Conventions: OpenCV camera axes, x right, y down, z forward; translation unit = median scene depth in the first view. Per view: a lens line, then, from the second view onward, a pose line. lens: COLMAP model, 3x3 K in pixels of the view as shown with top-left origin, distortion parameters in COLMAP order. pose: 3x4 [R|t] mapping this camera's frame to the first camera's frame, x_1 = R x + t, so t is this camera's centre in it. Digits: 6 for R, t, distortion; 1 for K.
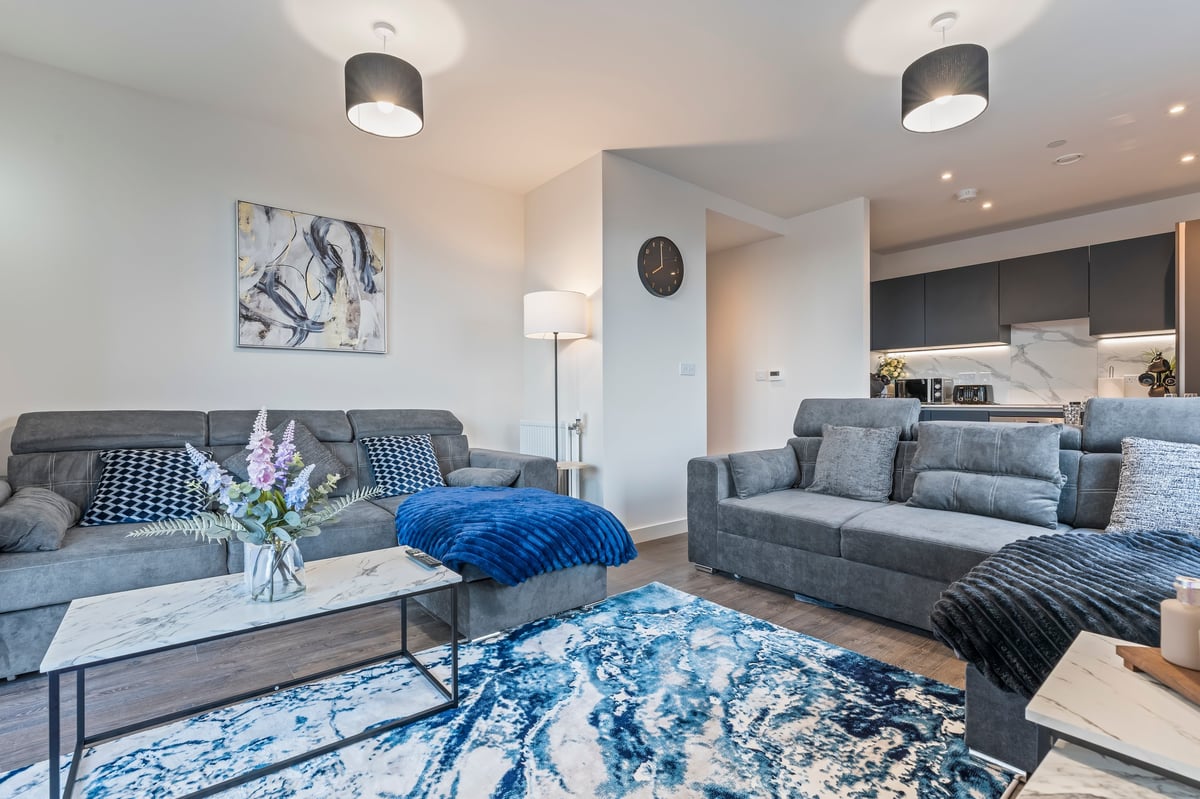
lens RADIAL K [[546.8, 0, 596.5], [0, 546.8, 402.5], [0, 0, 1]] dist [-0.010560, 0.003956]
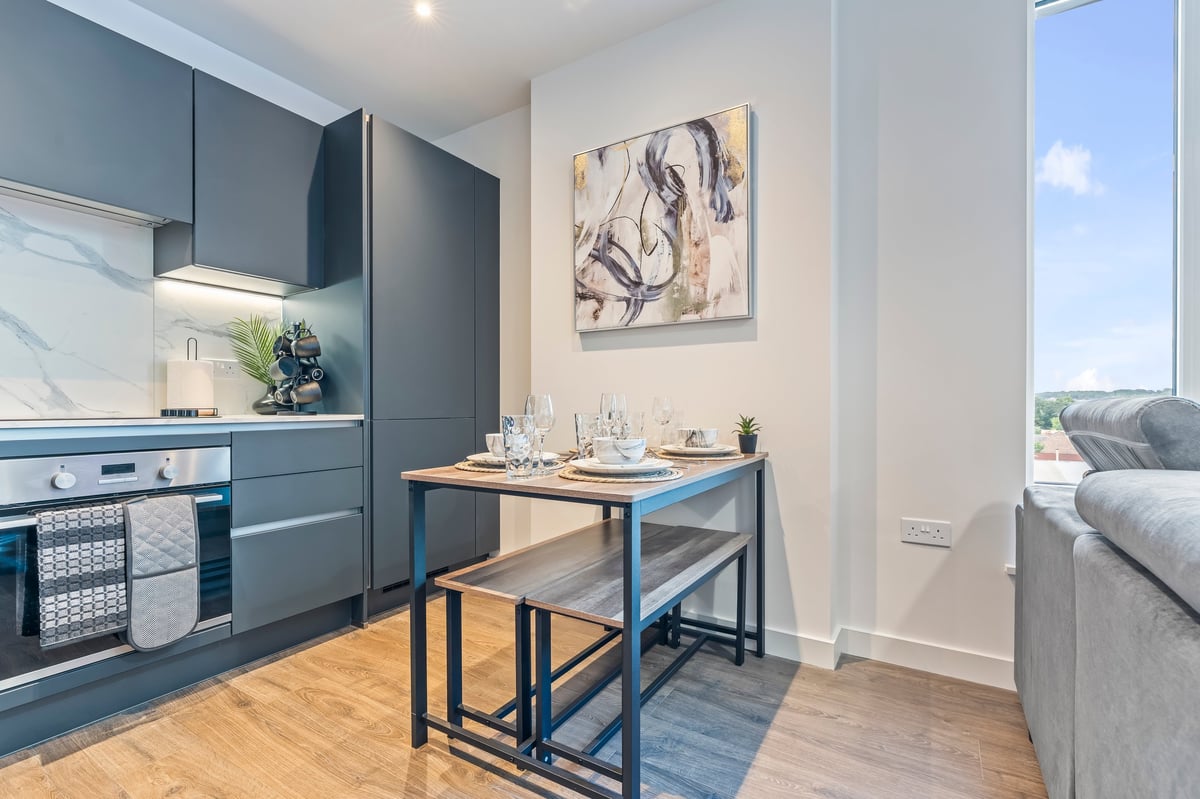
lens RADIAL K [[546.8, 0, 601.9], [0, 546.8, 409.7], [0, 0, 1]] dist [-0.010560, 0.003956]
pose [[-0.323817, -0.003294, 0.946114, 0.586006], [0.004800, 0.999975, 0.005125, -0.003579], [-0.946108, 0.006201, -0.323793, 1.323019]]
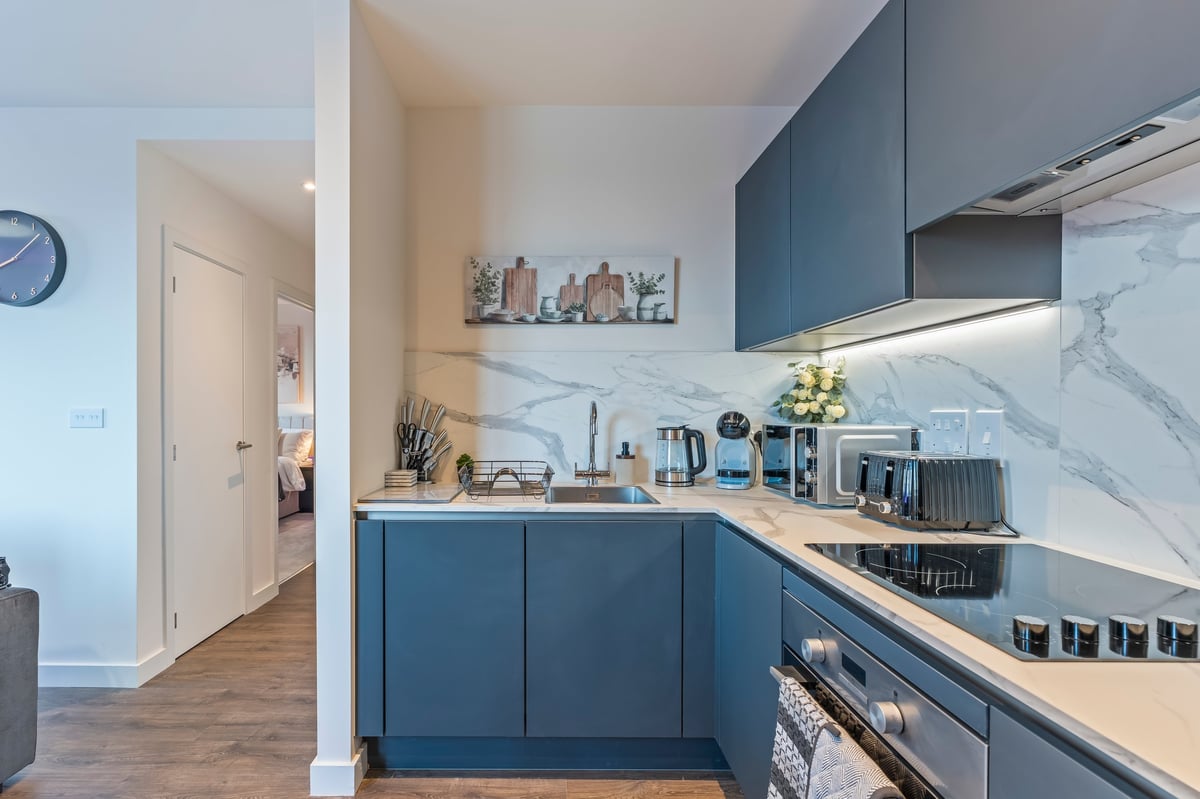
lens RADIAL K [[546.8, 0, 556.9], [0, 546.8, 414.4], [0, 0, 1]] dist [-0.010560, 0.003956]
pose [[0.779820, 0.007631, -0.625957, 1.370900], [-0.004333, 0.999968, 0.006792, -0.103646], [0.625989, -0.002584, 0.779828, 1.242550]]
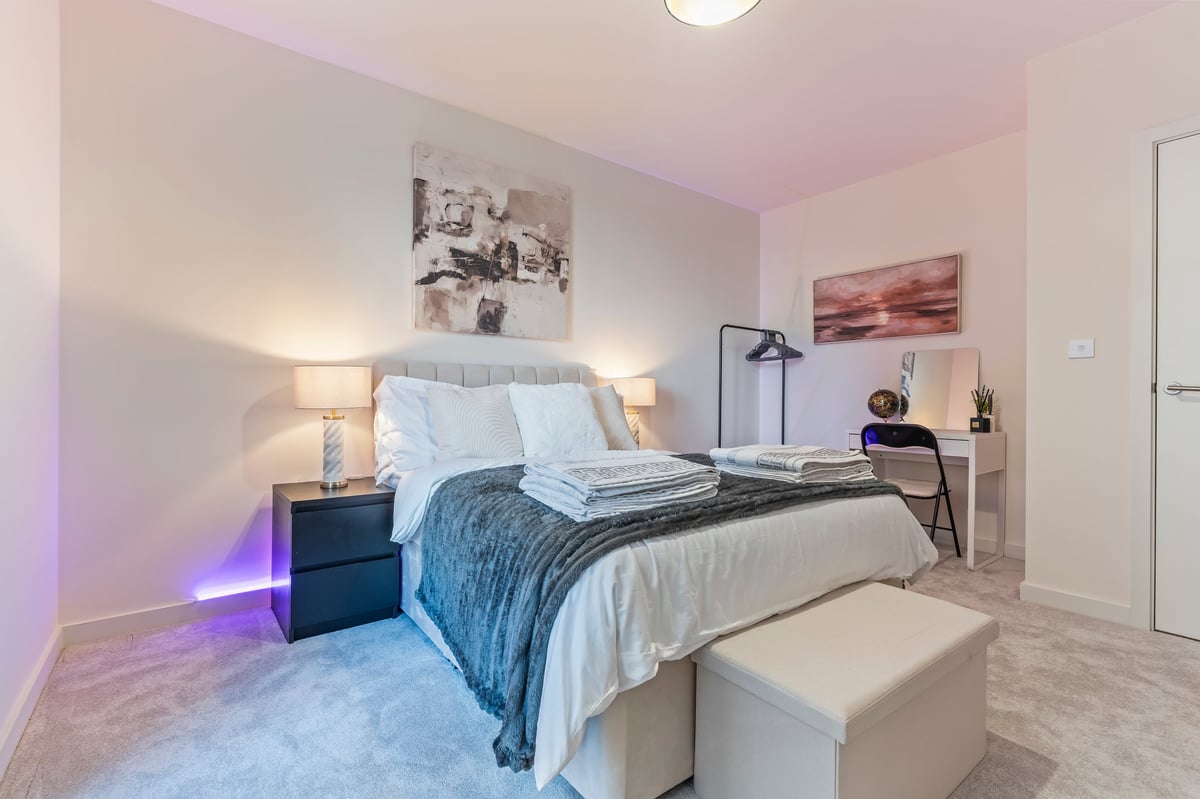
lens RADIAL K [[546.8, 0, 591.6], [0, 546.8, 396.4], [0, 0, 1]] dist [-0.010560, 0.003956]
pose [[0.999659, 0.006660, -0.025257, -1.059100], [-0.006816, 0.999958, -0.006107, 0.001974], [0.025215, 0.006277, 0.999662, 1.199282]]
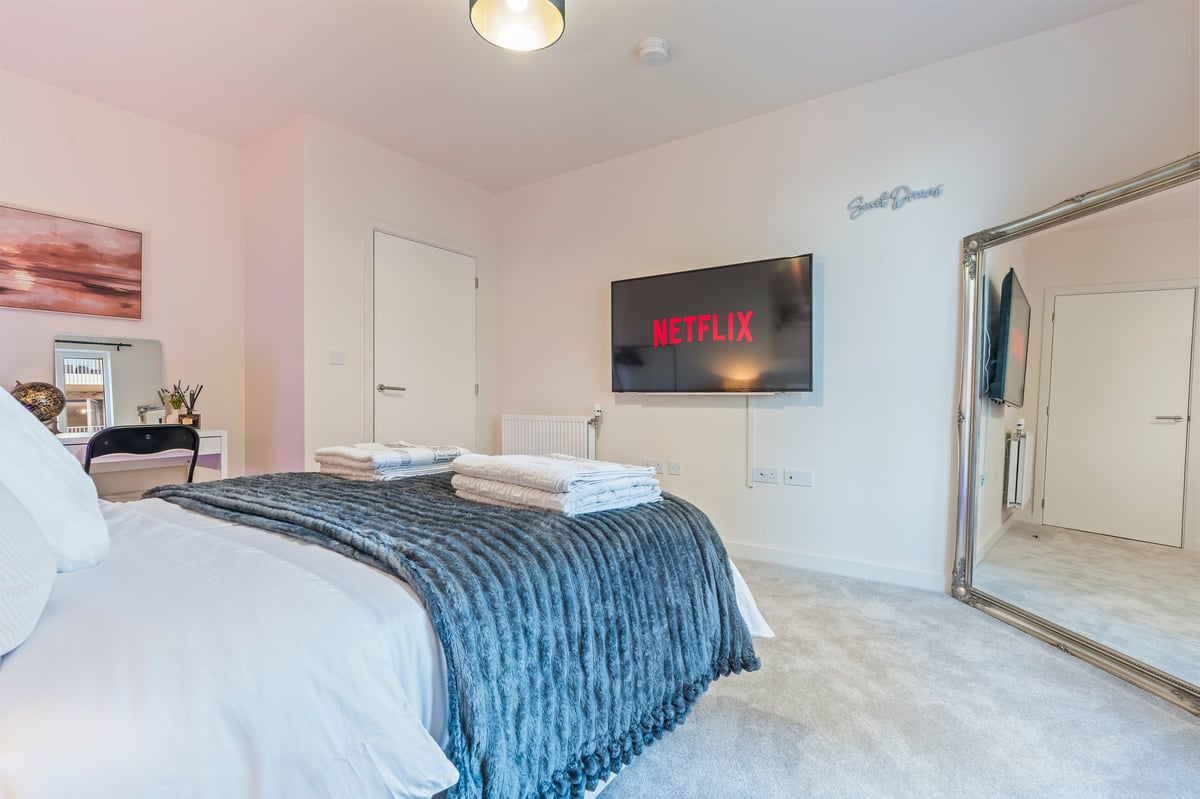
lens RADIAL K [[546.8, 0, 603.6], [0, 546.8, 396.3], [0, 0, 1]] dist [-0.010560, 0.003956]
pose [[-0.285618, -0.001301, 0.958343, -1.600426], [0.002165, 0.999996, 0.002003, -0.002444], [-0.958341, 0.002647, -0.285614, 1.897534]]
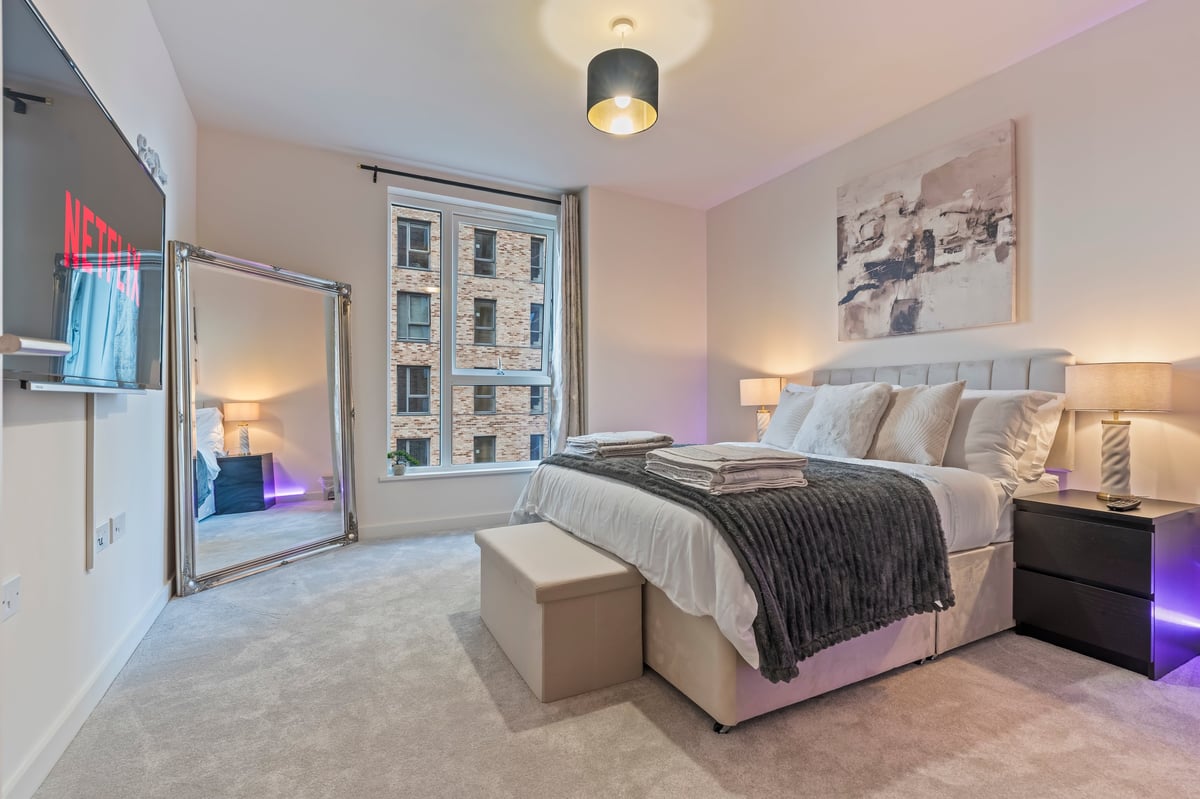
lens RADIAL K [[546.8, 0, 608.6], [0, 546.8, 400.2], [0, 0, 1]] dist [-0.010560, 0.003956]
pose [[-0.186128, 0.004212, -0.982516, -0.076119], [-0.002474, 0.999986, 0.004755, -0.000603], [0.982522, 0.003316, -0.186115, 1.946011]]
